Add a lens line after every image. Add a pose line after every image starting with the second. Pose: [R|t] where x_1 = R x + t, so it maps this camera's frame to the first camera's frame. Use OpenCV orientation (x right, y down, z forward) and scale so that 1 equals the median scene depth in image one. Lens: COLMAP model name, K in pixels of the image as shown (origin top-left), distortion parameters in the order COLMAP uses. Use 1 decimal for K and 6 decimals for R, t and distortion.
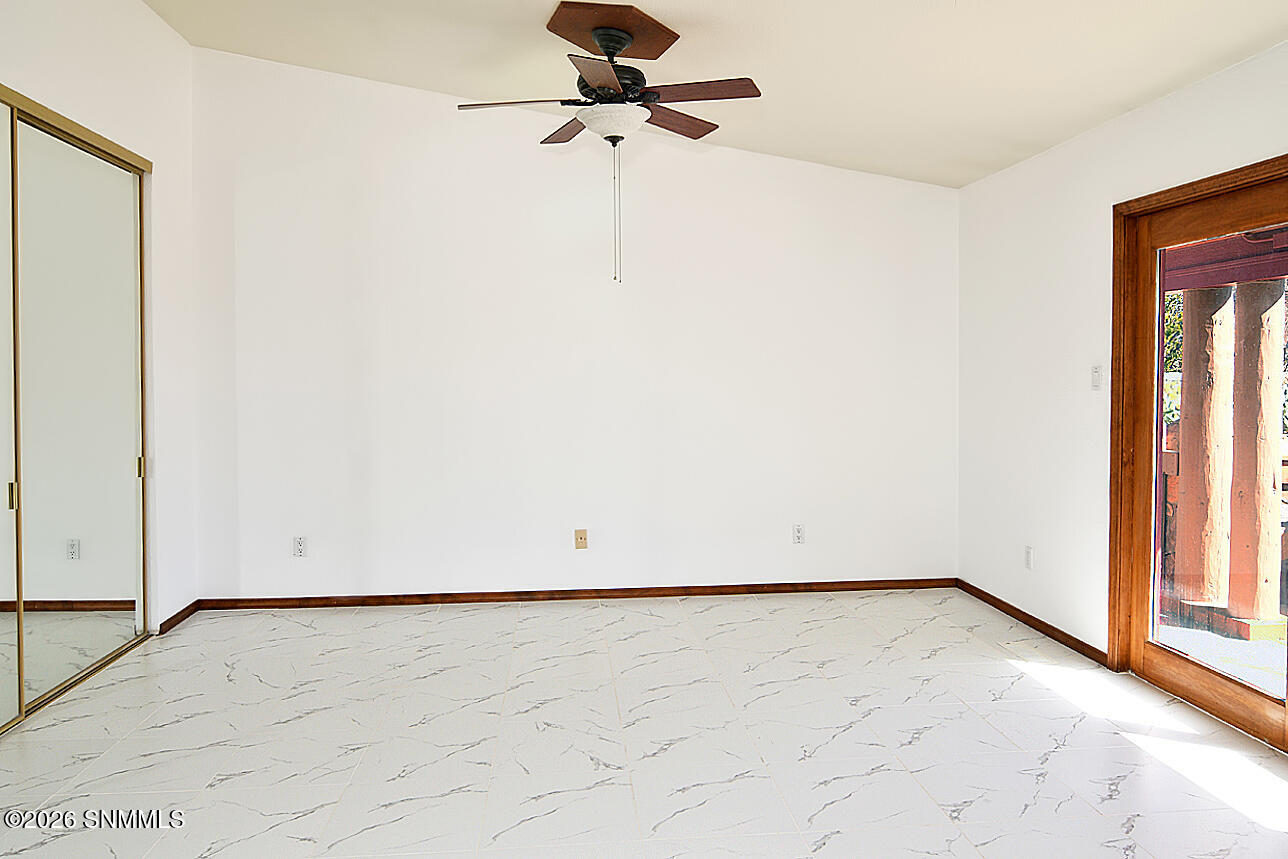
lens RADIAL K [[874.8, 0, 648.3], [0, 874.8, 407.2], [0, 0, 1]] dist [0.003953, 0.003232]
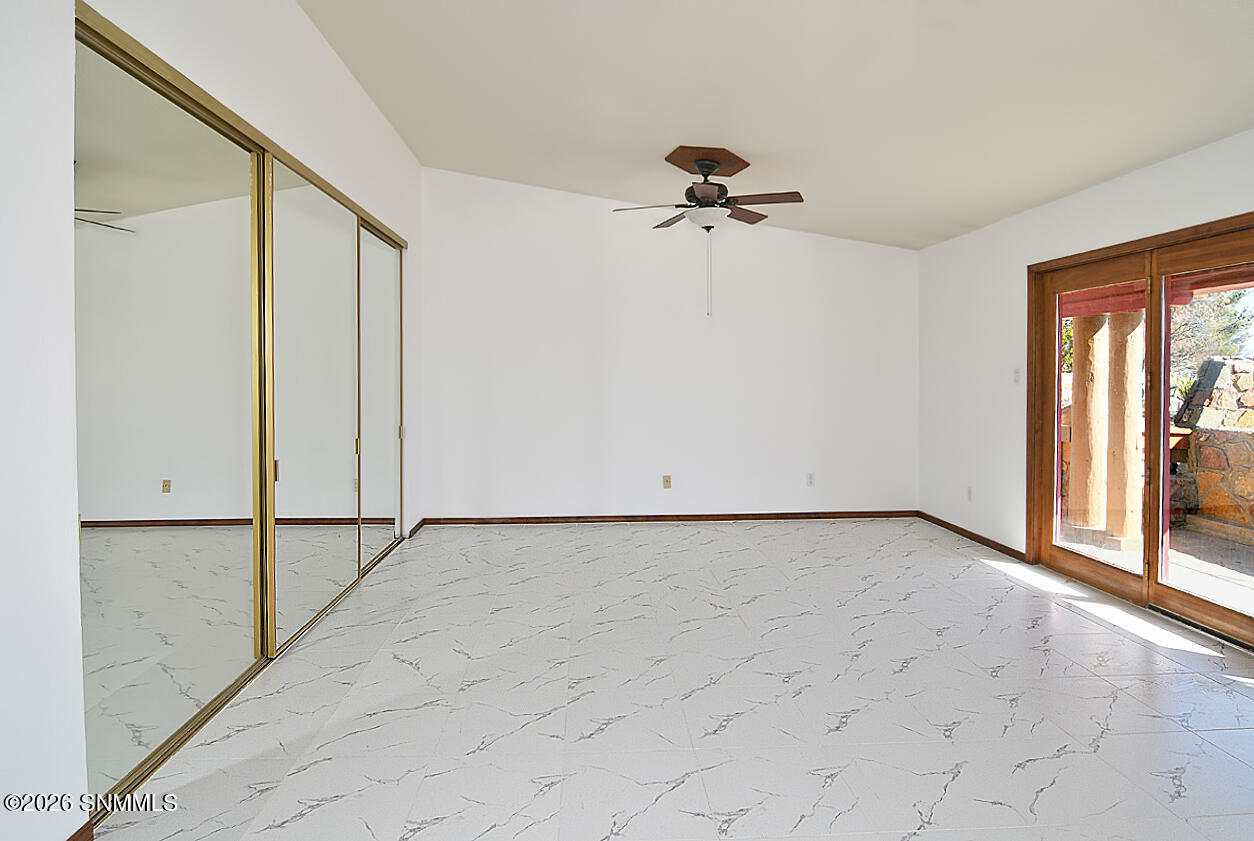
lens RADIAL K [[653.9, 0, 622.1], [0, 653.9, 389.1], [0, 0, 1]] dist [0.000573, -0.000967]
pose [[0.998625, 0.000332, -0.052419, -0.127890], [-0.001128, 0.999885, -0.015147, 0.008338], [0.052408, 0.015186, 0.998510, -0.196317]]
